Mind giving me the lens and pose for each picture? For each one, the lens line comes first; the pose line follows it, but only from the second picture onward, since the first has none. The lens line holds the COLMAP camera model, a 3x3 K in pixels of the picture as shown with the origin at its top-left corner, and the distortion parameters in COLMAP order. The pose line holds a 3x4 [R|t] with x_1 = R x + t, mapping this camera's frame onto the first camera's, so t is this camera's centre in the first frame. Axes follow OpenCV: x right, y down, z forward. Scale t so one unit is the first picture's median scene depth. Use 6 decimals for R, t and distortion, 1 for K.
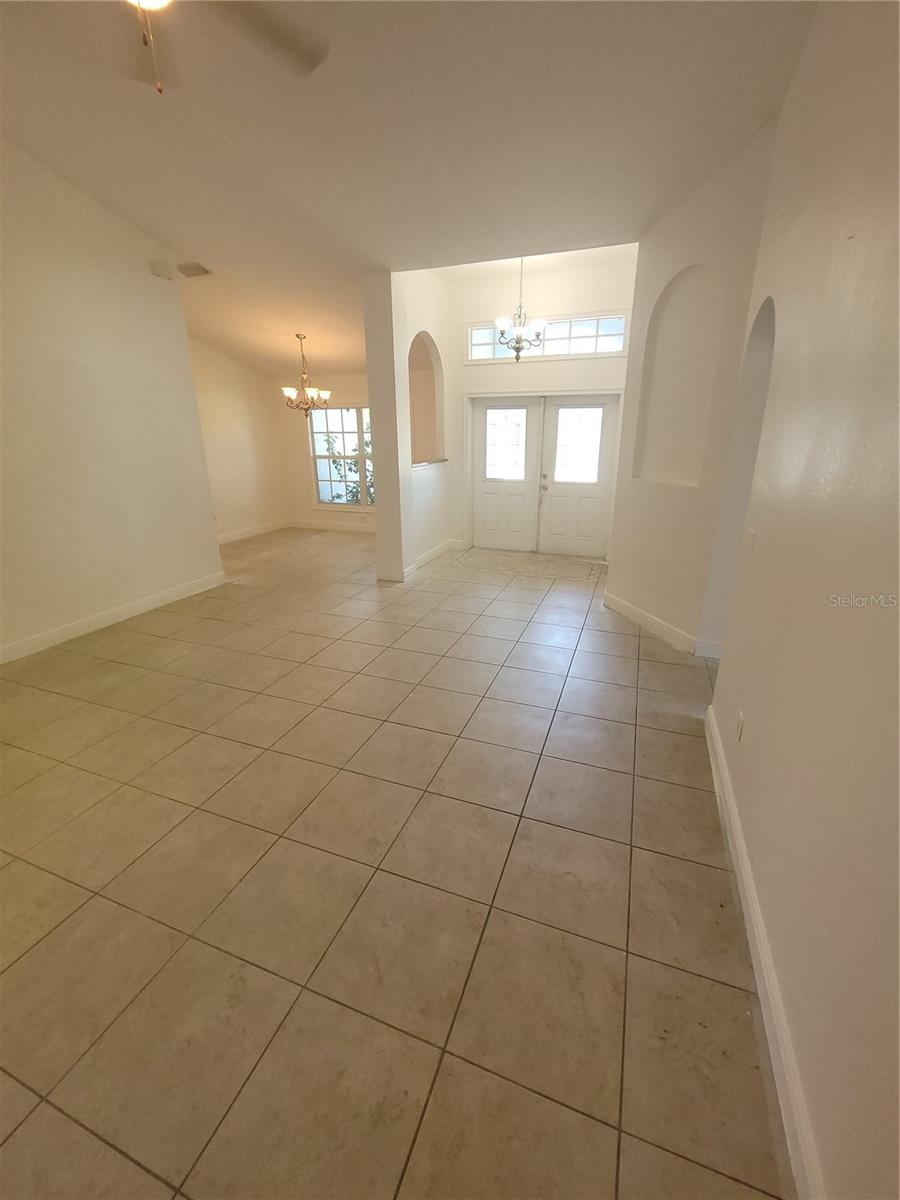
lens RADIAL K [[488.2, 0, 452.8], [0, 488.2, 596.4], [0, 0, 1]] dist [-0.000560, 0.000028]
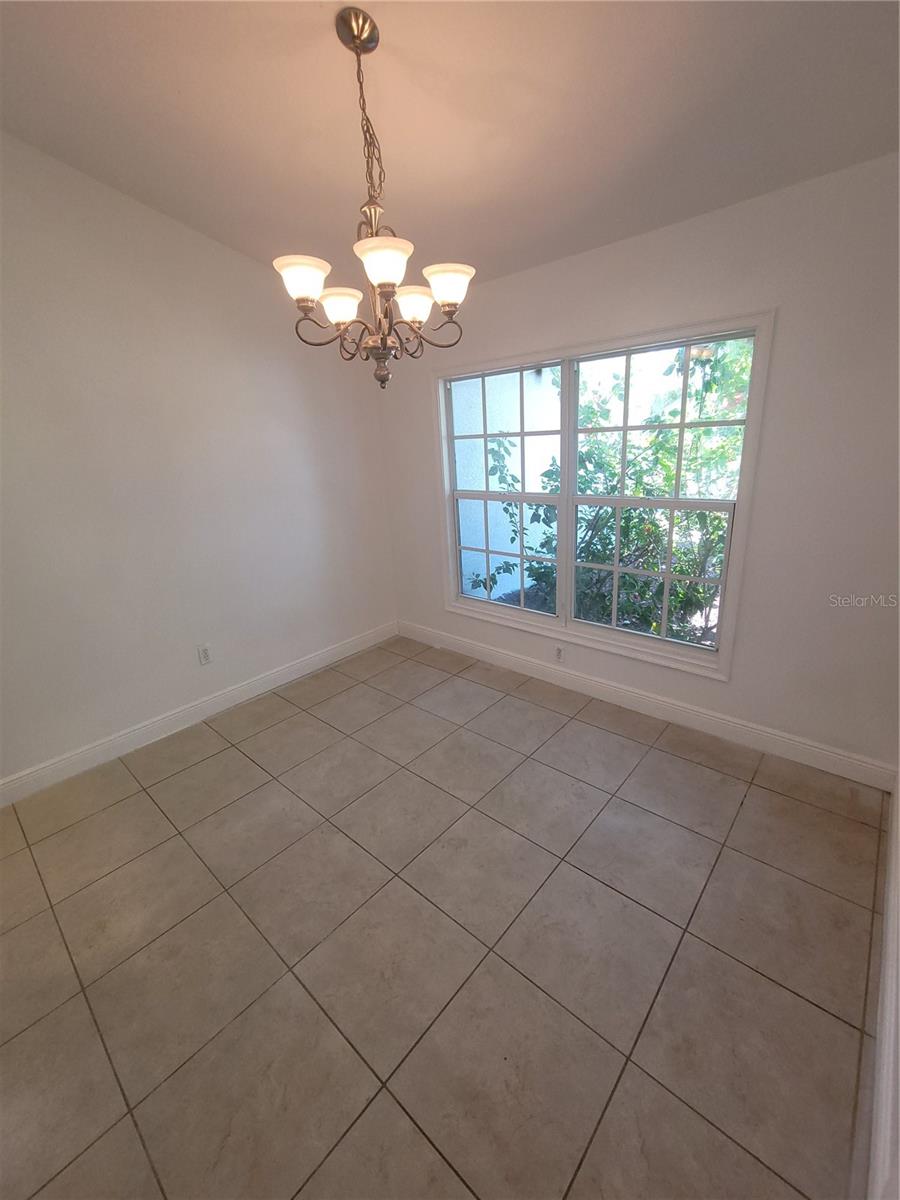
lens RADIAL K [[488.2, 0, 452.8], [0, 488.2, 596.4], [0, 0, 1]] dist [-0.000560, 0.000028]
pose [[0.932128, 0.063405, -0.356536, -0.126882], [-0.065002, 0.997857, 0.007514, -0.201416], [0.356248, 0.016172, 0.934251, 0.606367]]
